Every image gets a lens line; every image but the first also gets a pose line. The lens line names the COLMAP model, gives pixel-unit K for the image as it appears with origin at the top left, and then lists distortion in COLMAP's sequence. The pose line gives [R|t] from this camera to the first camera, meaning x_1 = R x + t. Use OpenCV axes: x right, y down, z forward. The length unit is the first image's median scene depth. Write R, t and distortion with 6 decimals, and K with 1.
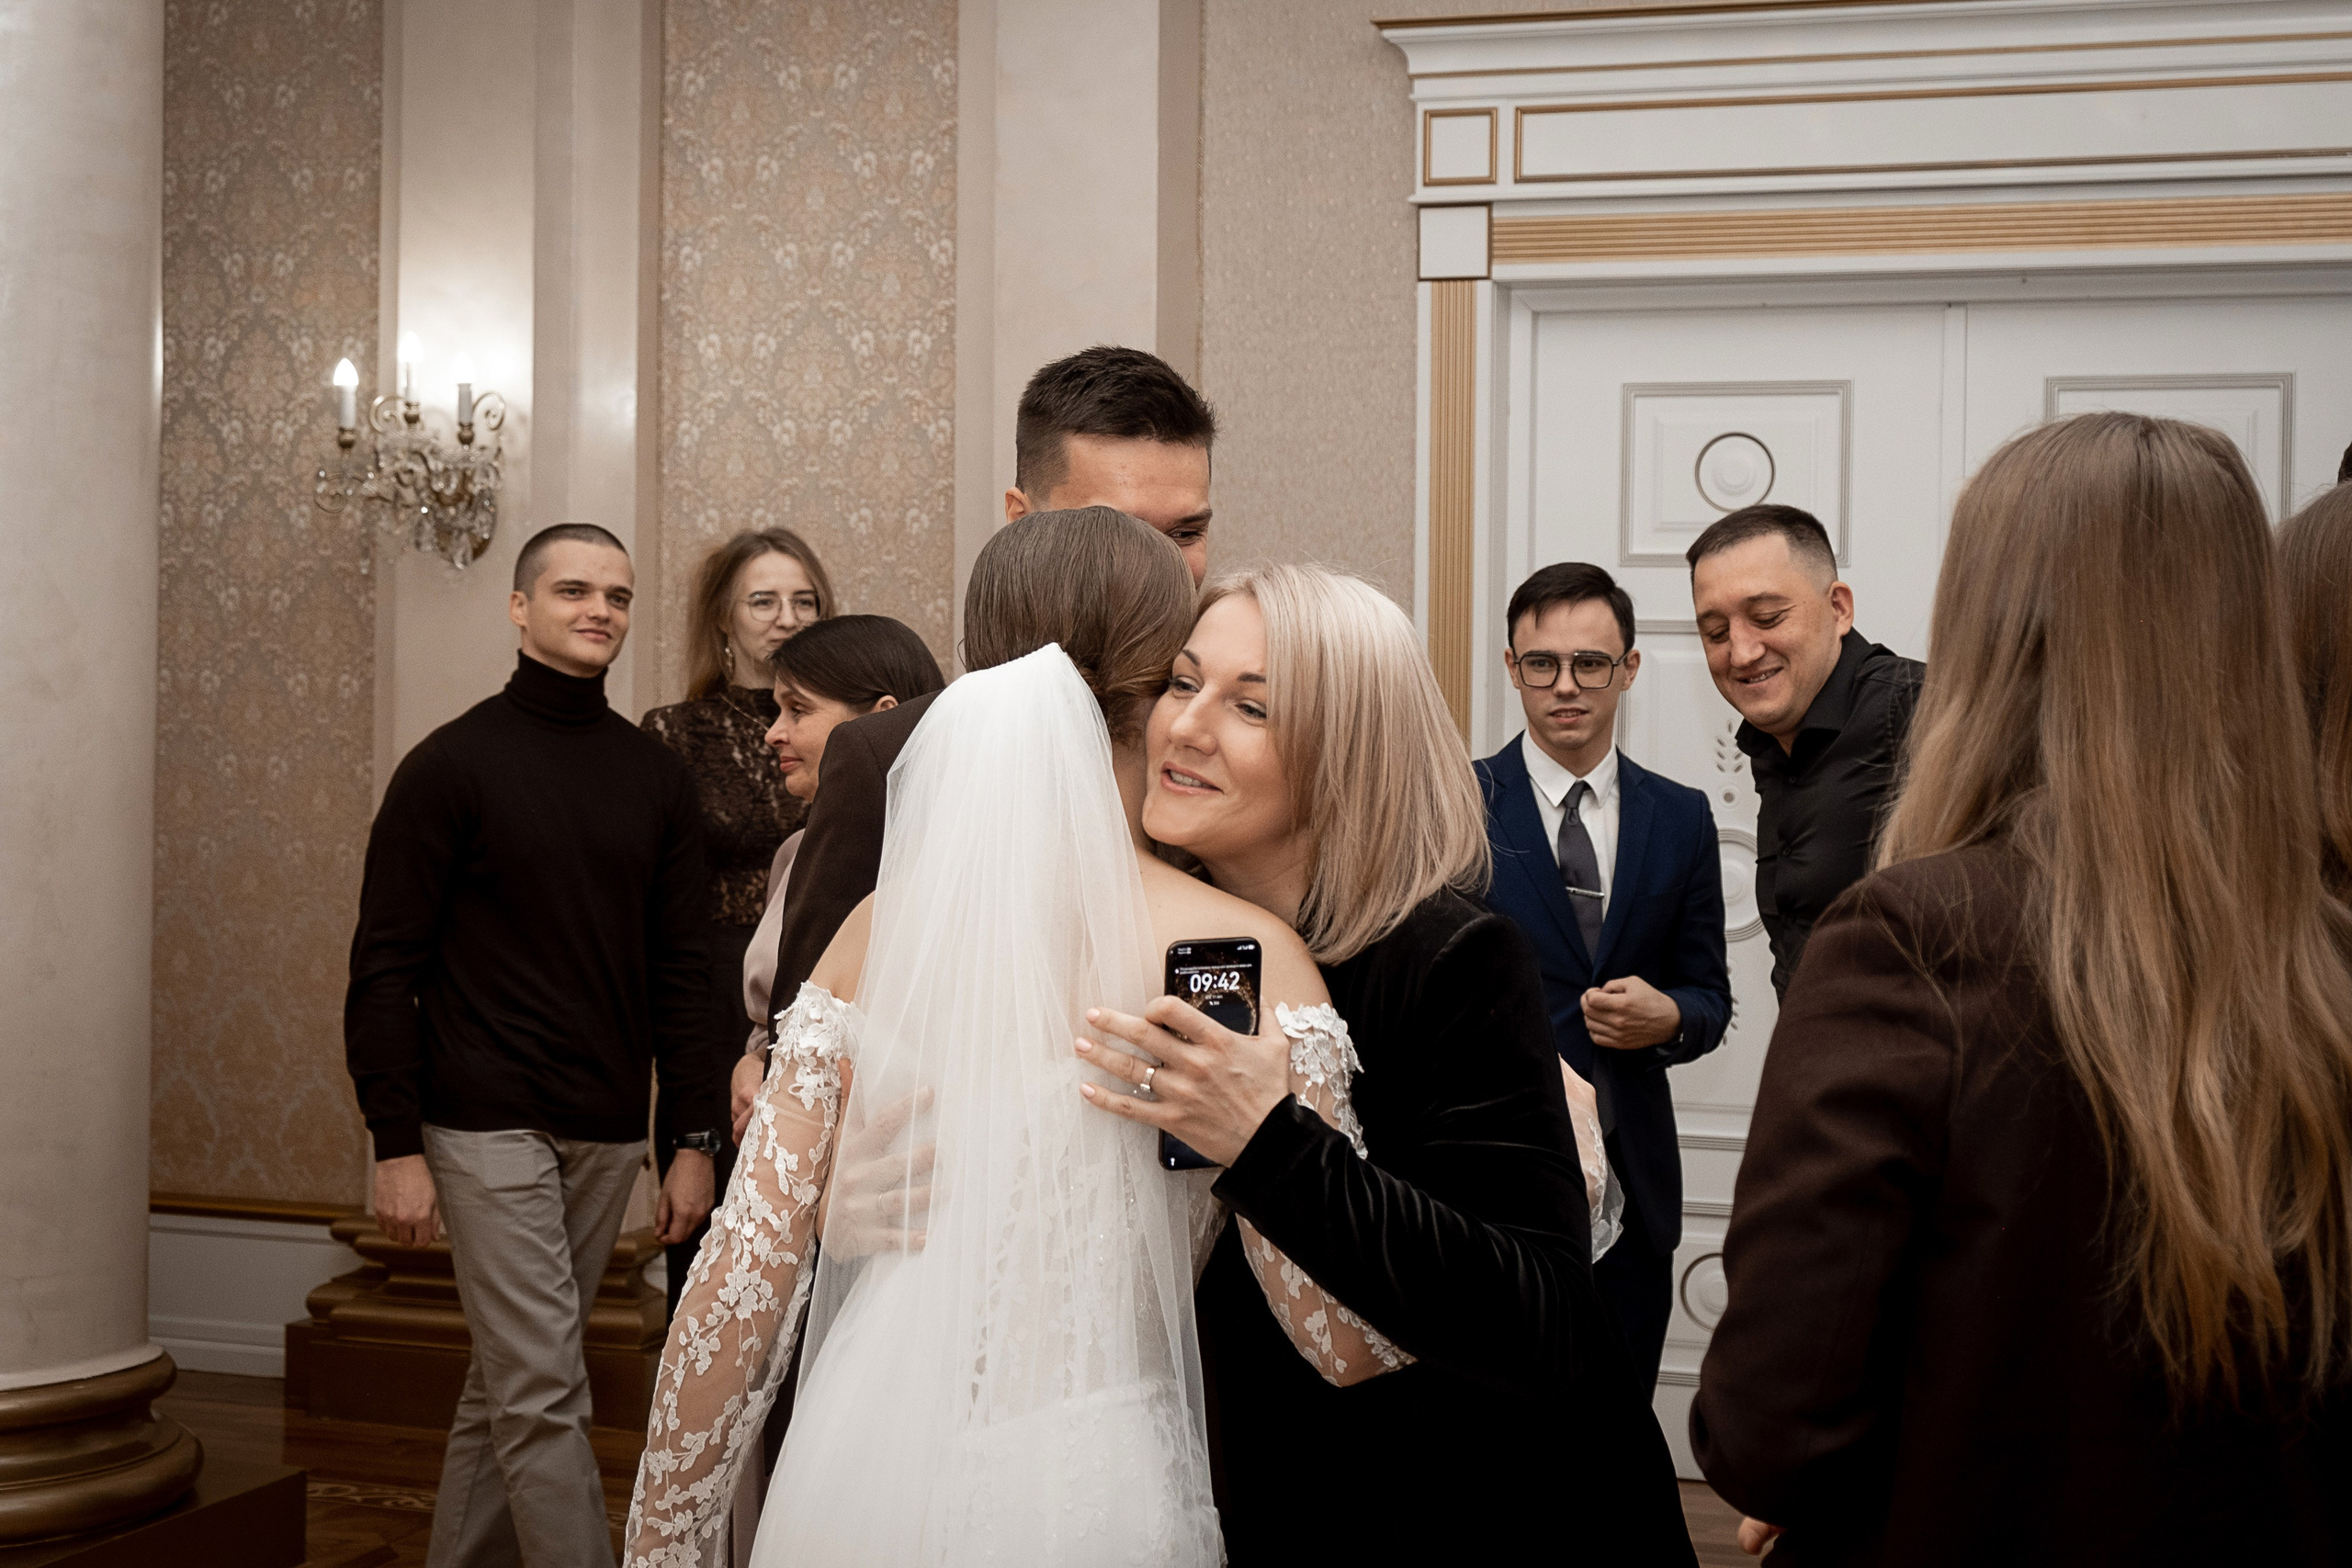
lens RADIAL K [[3387.5, 0, 1275.1], [0, 3387.5, 738.6], [0, 0, 1]] dist [0.039582, -0.042024]
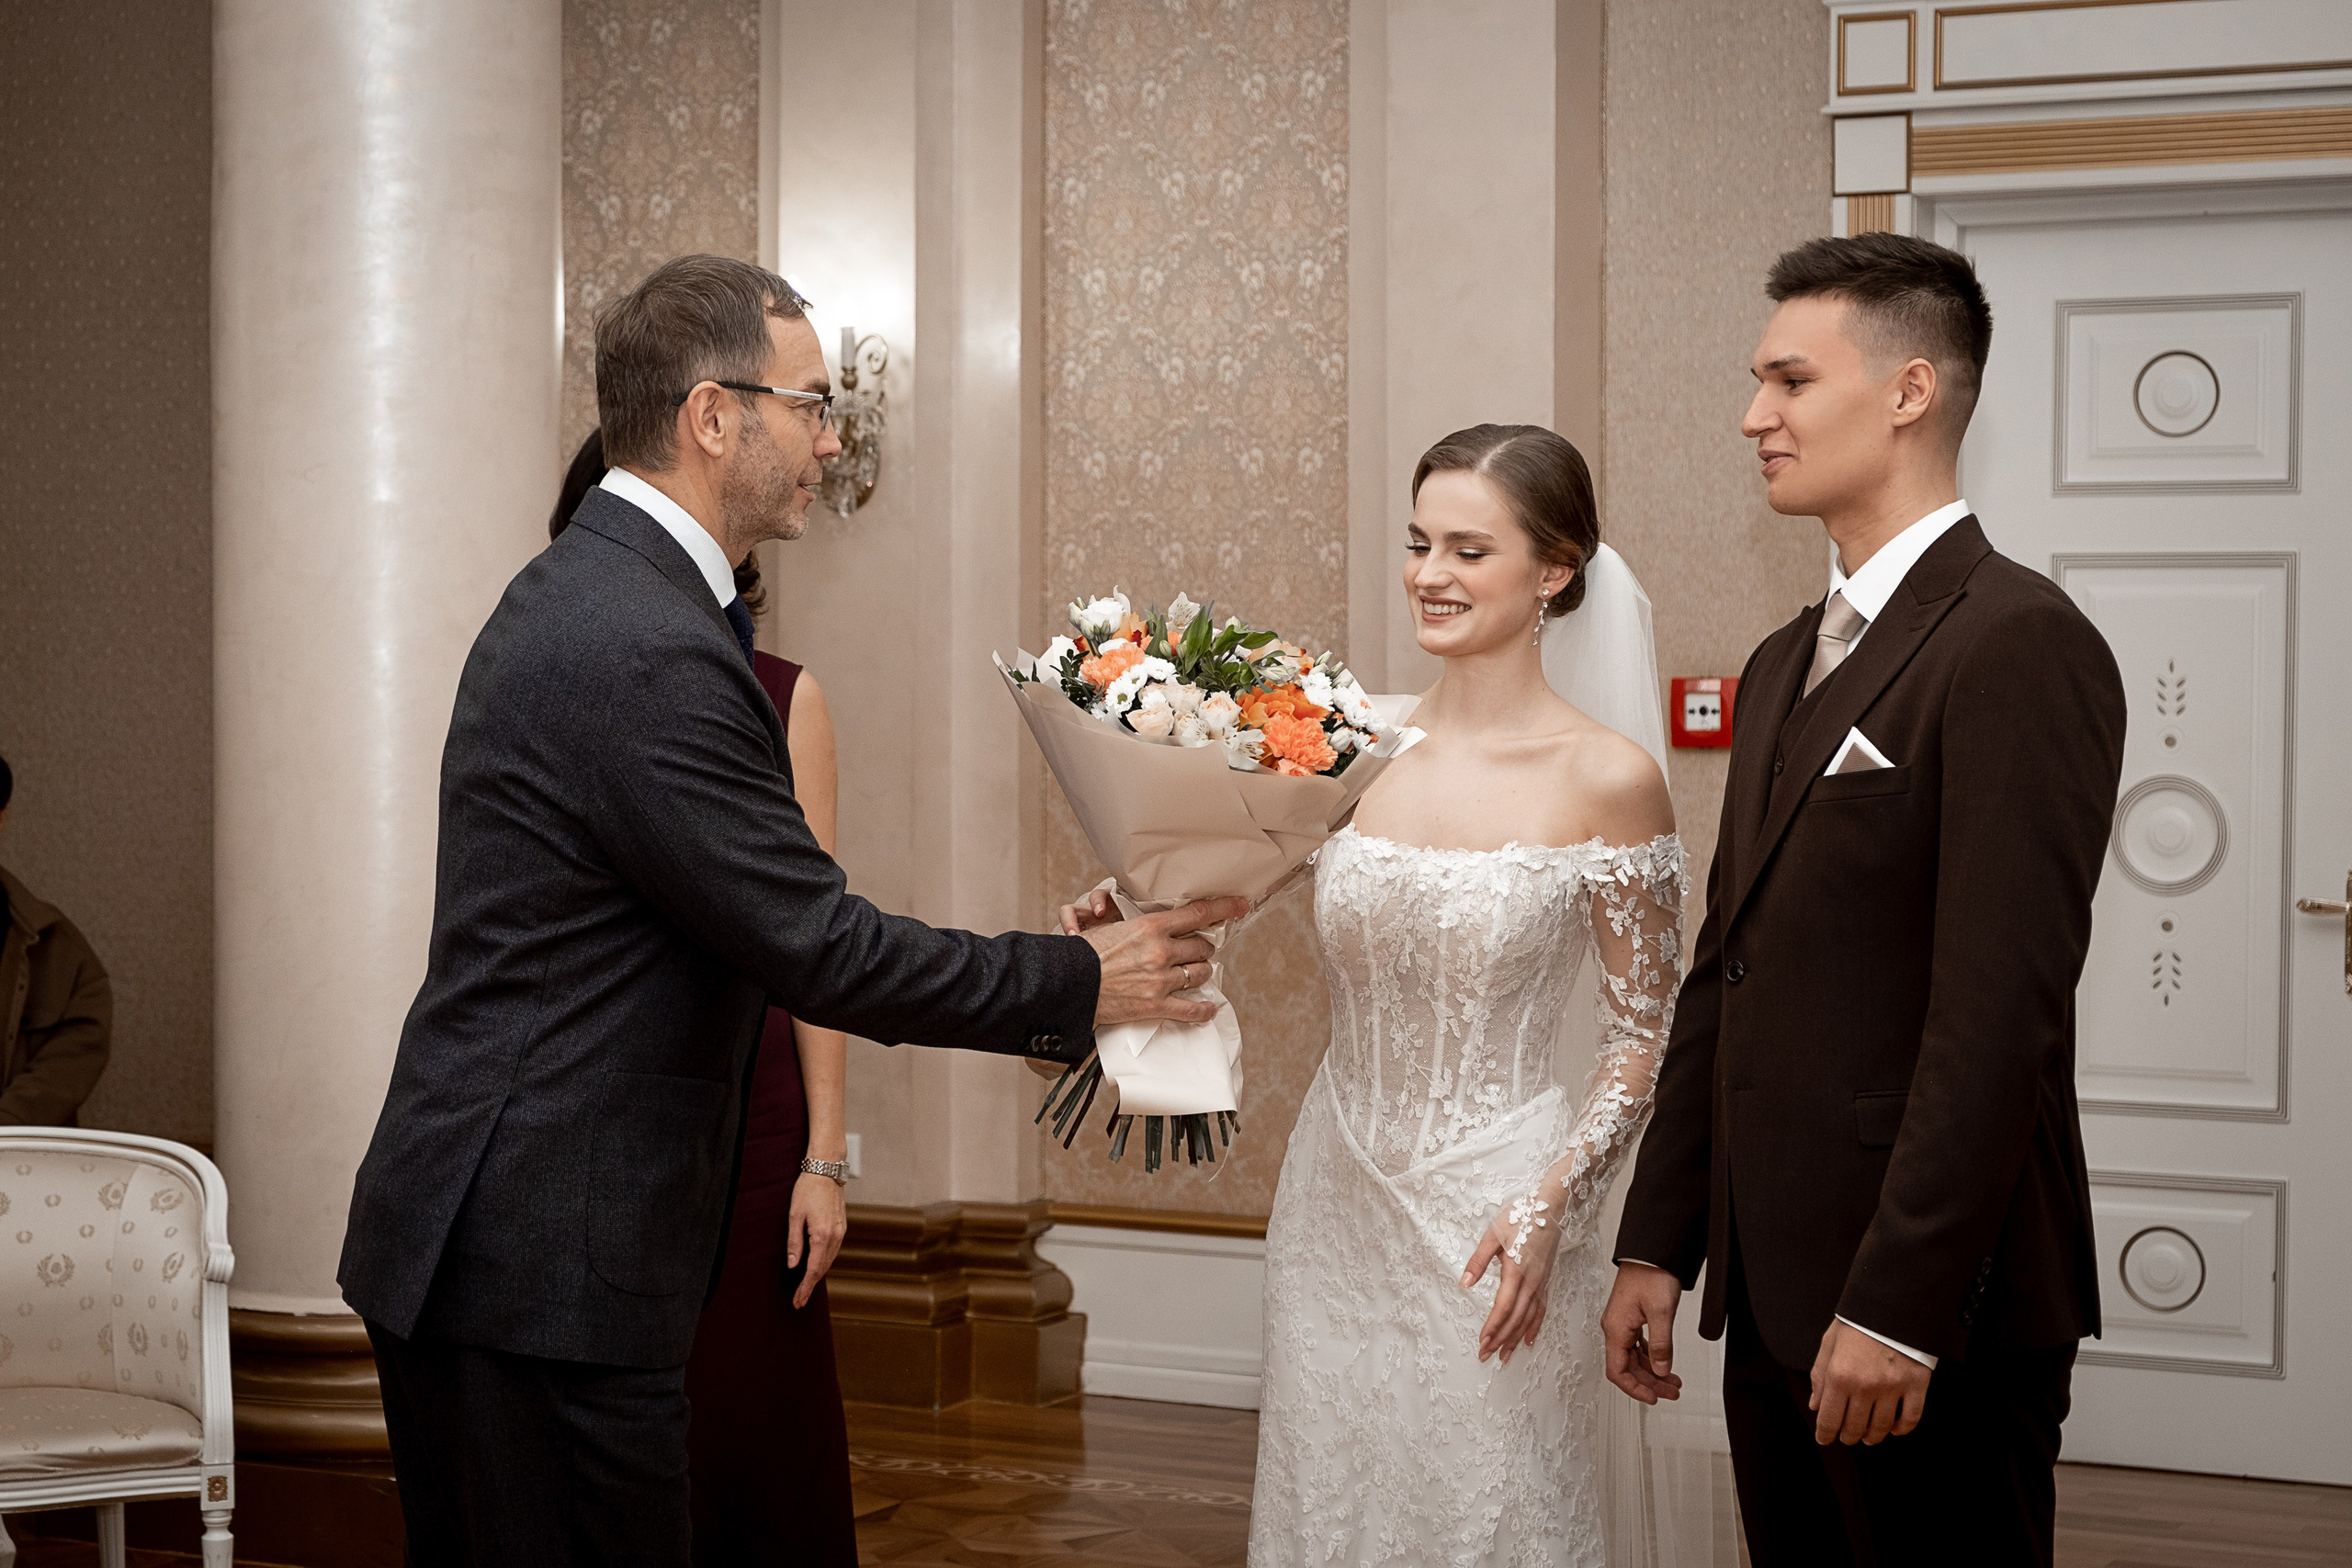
lens RADIAL K [[4239.2, 0, 1216.1], [0, 4239.2, 857.6], [0, 0, 1]] dist [0.032185, -0.021240]
pose [[0.990313, -0.003126, -0.138816, 0.033110], [0.006767, 0.999645, 0.025764, 0.016278], [0.138687, -0.026453, 0.989983, -0.185850]]
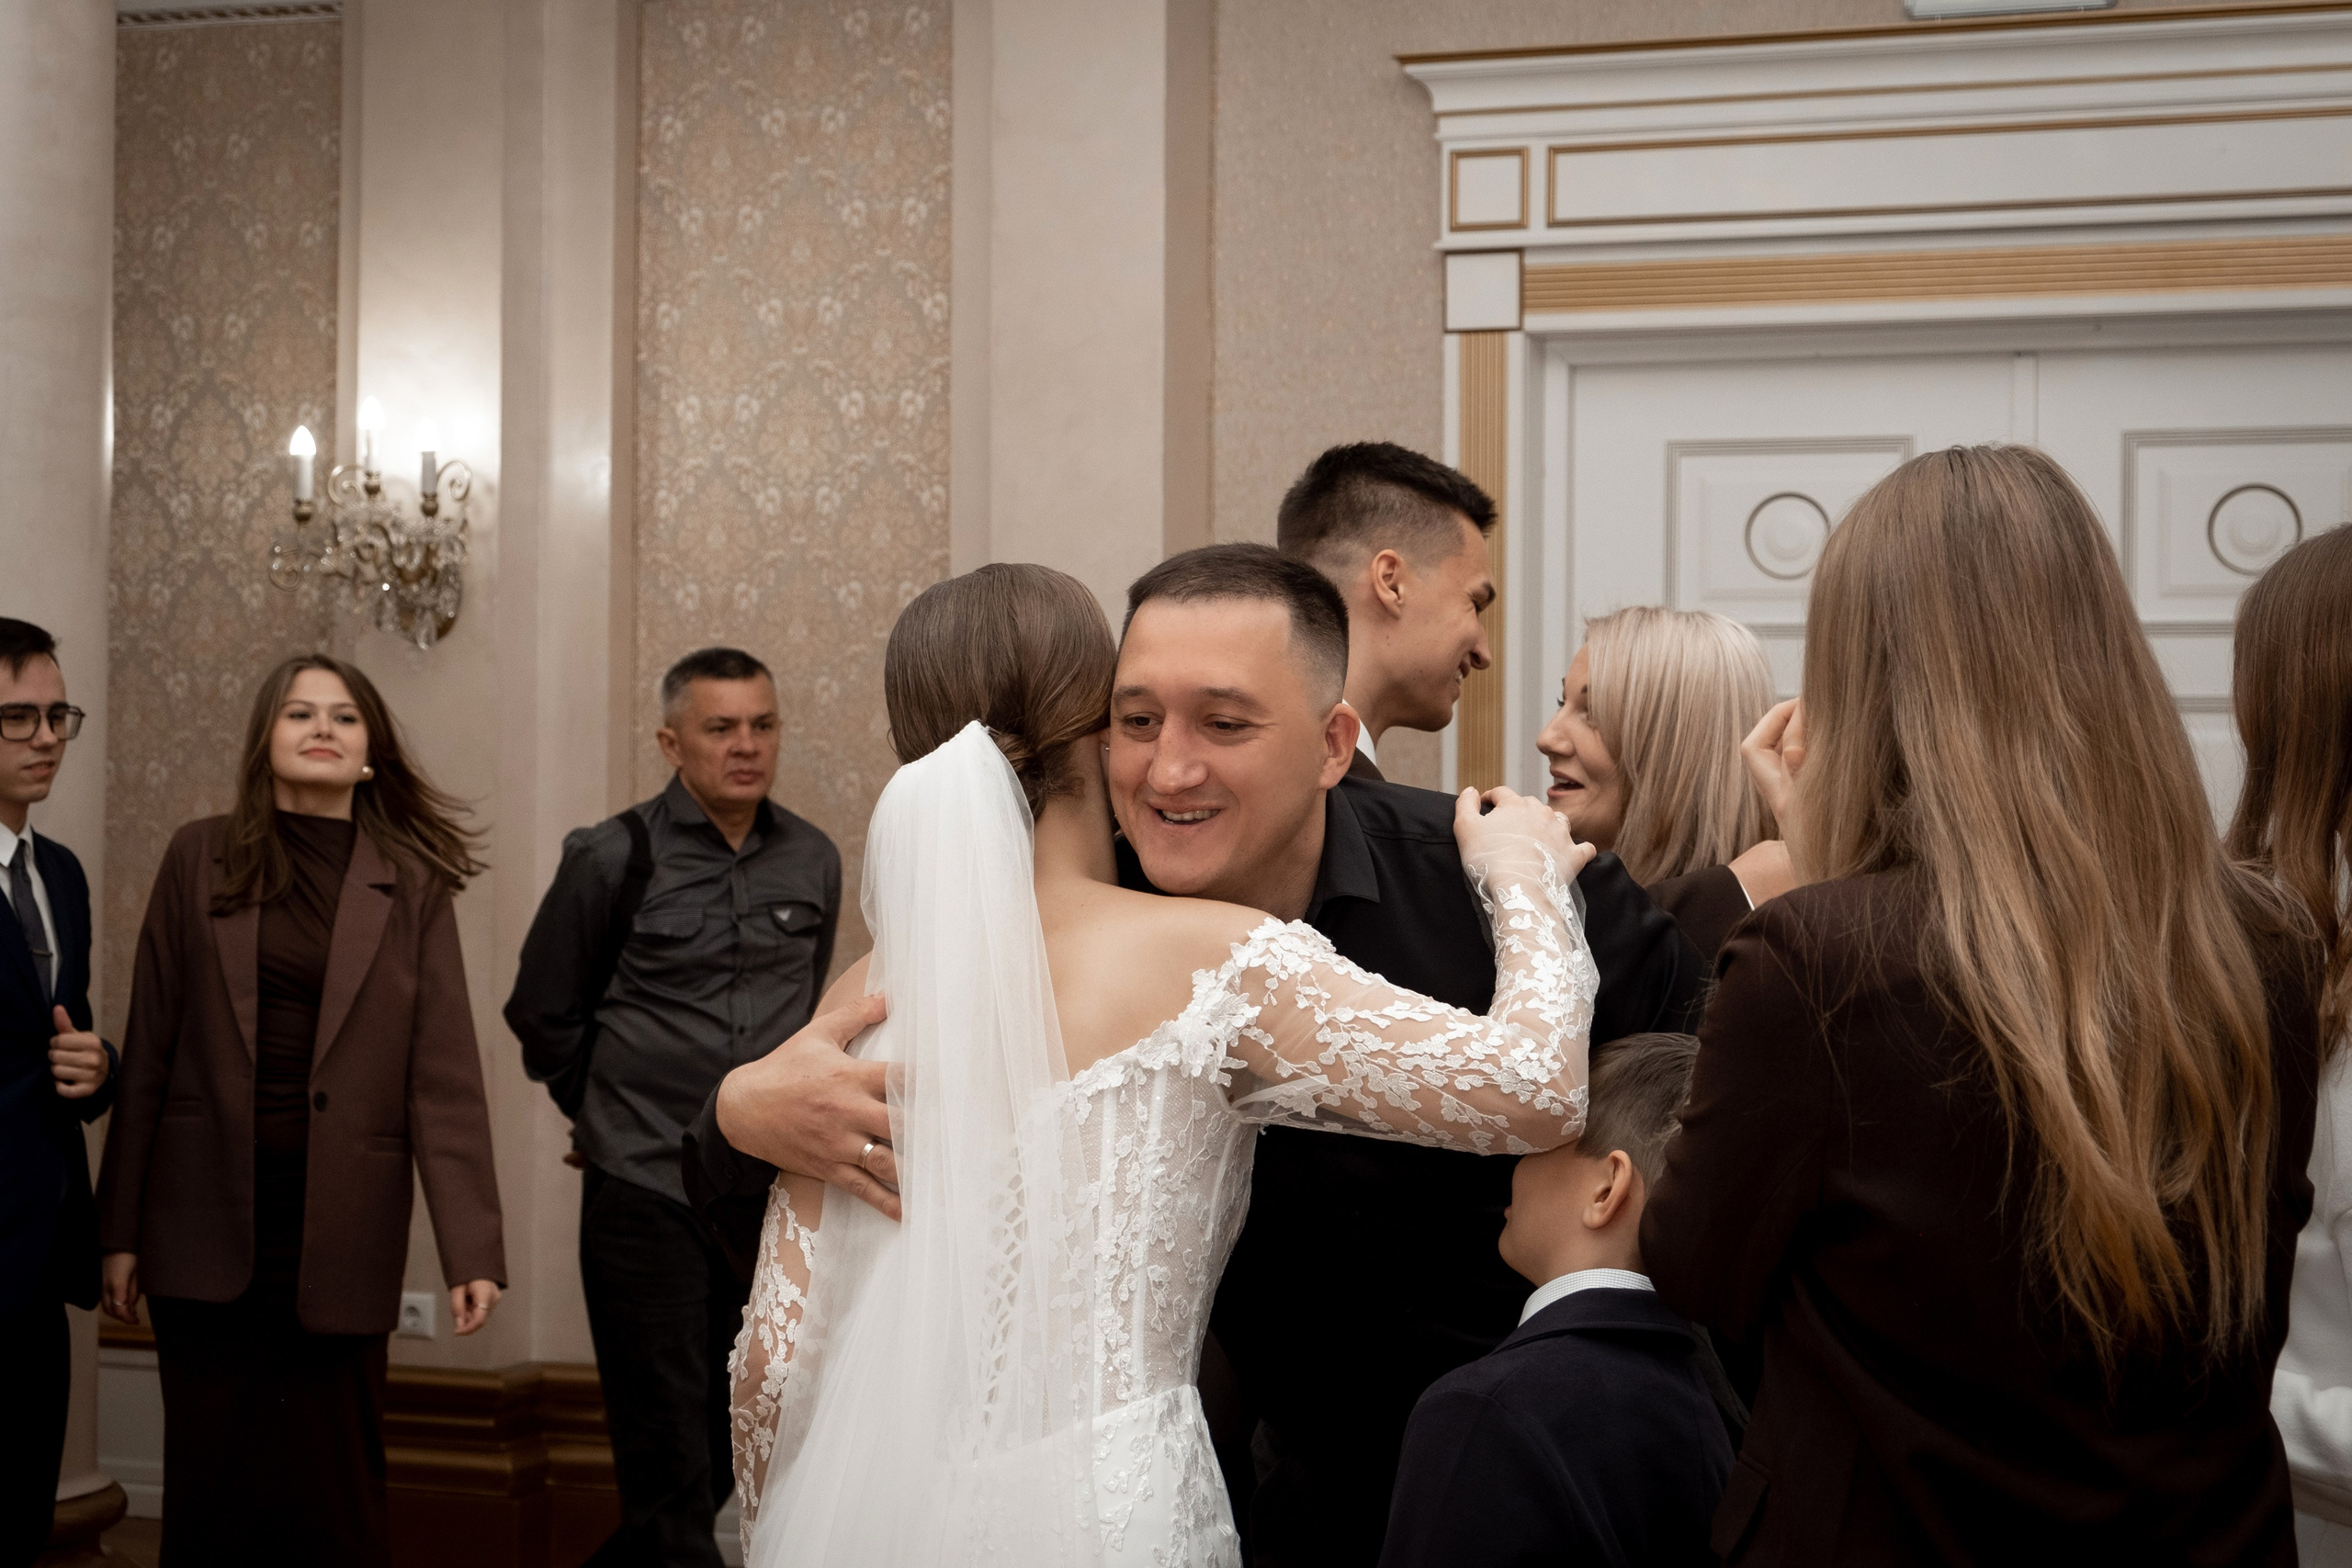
lens RADIAL K [[3913.8, 0, 1228.4], [0, 3913.8, 778.8], [0, 0, 1]] dist [0.002825, 0.185375]
pose [[0.999491, -0.005139, -0.031485, 0.014866], [0.004511, 0.999790, -0.019982, 0.007949], [0.031581, 0.019830, 0.999304, -0.067874]]
